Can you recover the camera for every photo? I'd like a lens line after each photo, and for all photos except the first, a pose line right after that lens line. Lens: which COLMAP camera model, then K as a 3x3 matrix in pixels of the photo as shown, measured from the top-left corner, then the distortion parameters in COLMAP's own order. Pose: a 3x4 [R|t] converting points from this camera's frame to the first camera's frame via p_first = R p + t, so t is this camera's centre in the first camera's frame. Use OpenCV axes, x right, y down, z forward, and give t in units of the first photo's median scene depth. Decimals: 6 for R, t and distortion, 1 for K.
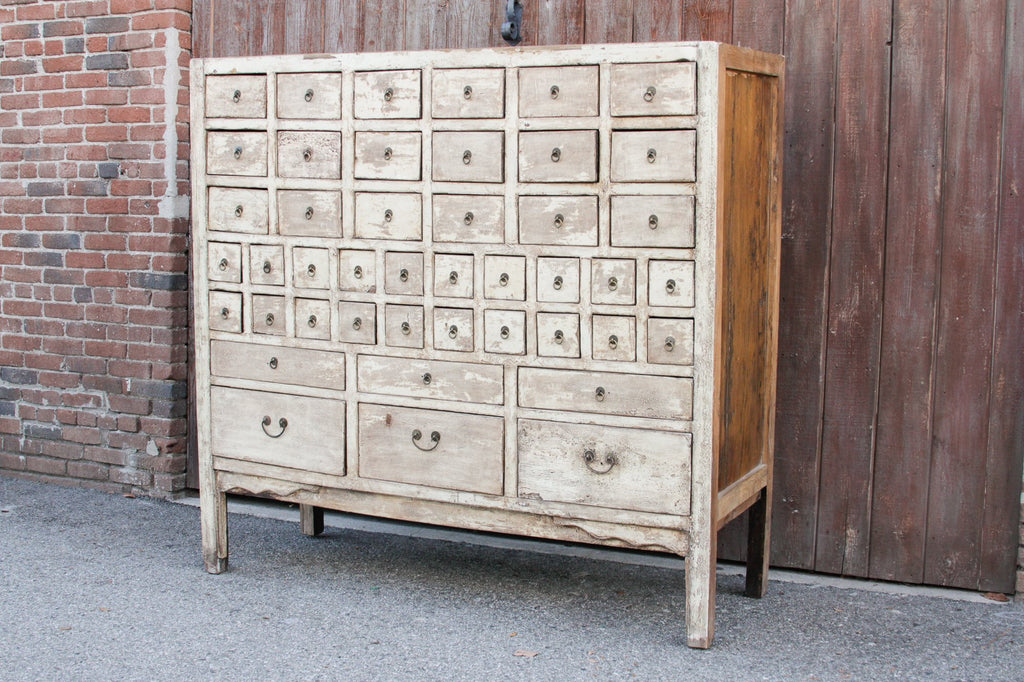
lens RADIAL K [[1333.8, 0, 526.6], [0, 1333.8, 335.6], [0, 0, 1]] dist [-0.010600, 0.000000]
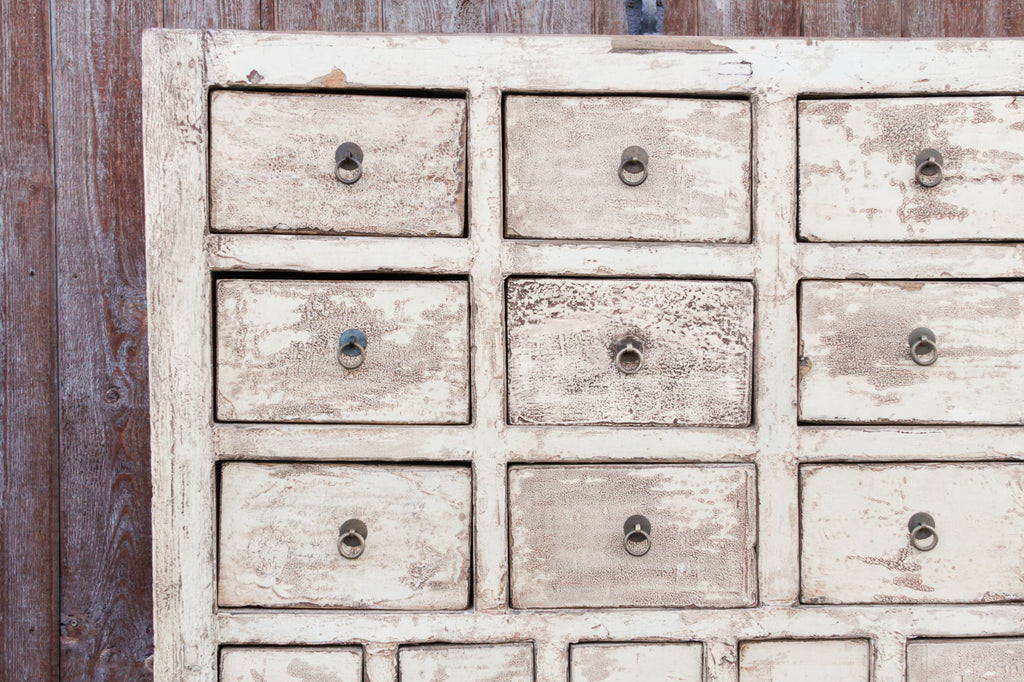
lens RADIAL K [[1333.8, 0, 483.8], [0, 1333.8, 323.1], [0, 0, 1]] dist [-0.010600, 0.000000]
pose [[0.865683, -0.031423, 0.499606, -0.357543], [0.074886, 0.994926, -0.067181, -0.125941], [-0.494960, 0.095571, 0.863644, 0.754977]]
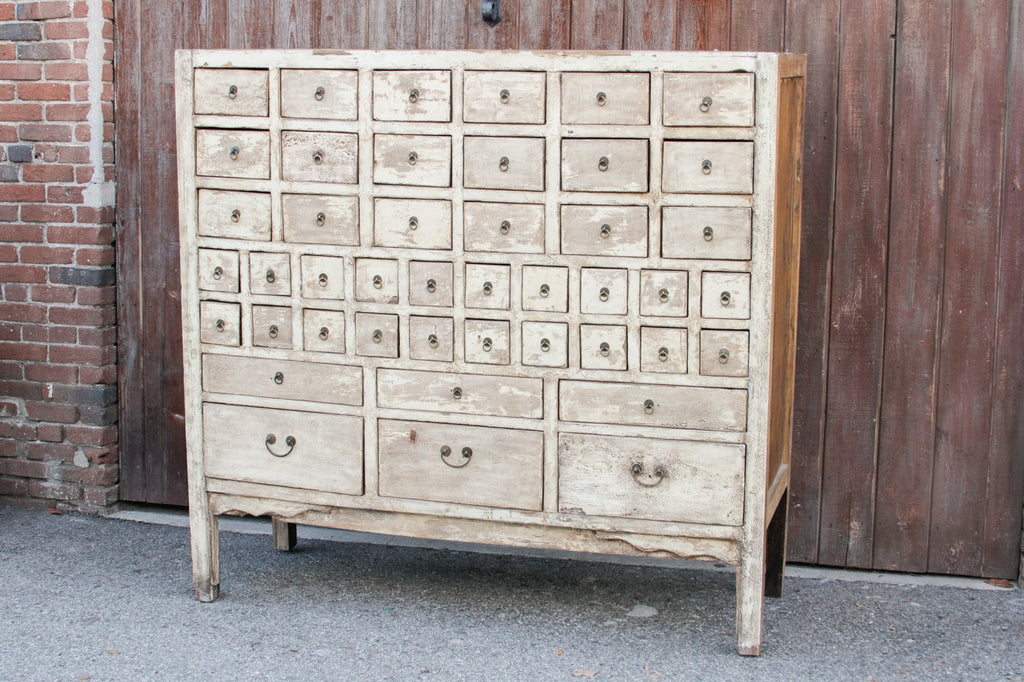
lens RADIAL K [[1503.6, 0, 537.0], [0, 1503.6, 347.1], [0, 0, 1]] dist [-0.126478, 0.000000]
pose [[0.984518, -0.028878, 0.172887, -0.201712], [0.019223, 0.998174, 0.057264, -0.060722], [-0.174225, -0.053054, 0.983276, -0.067857]]
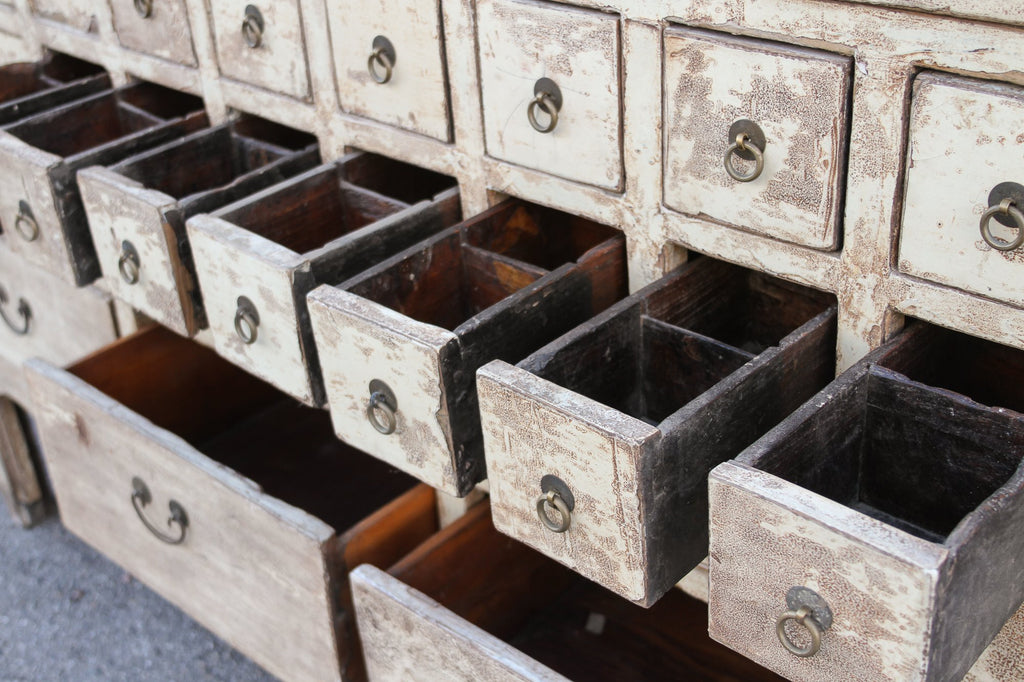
lens RADIAL K [[1257.4, 0, 510.8], [0, 1257.4, 340.6], [0, 0, 1]] dist [-0.012194, 0.000000]
pose [[0.958054, 0.089999, -0.272090, 0.080154], [0.032722, 0.908850, 0.415838, -0.091550], [0.284714, -0.407298, 0.867782, 0.724144]]
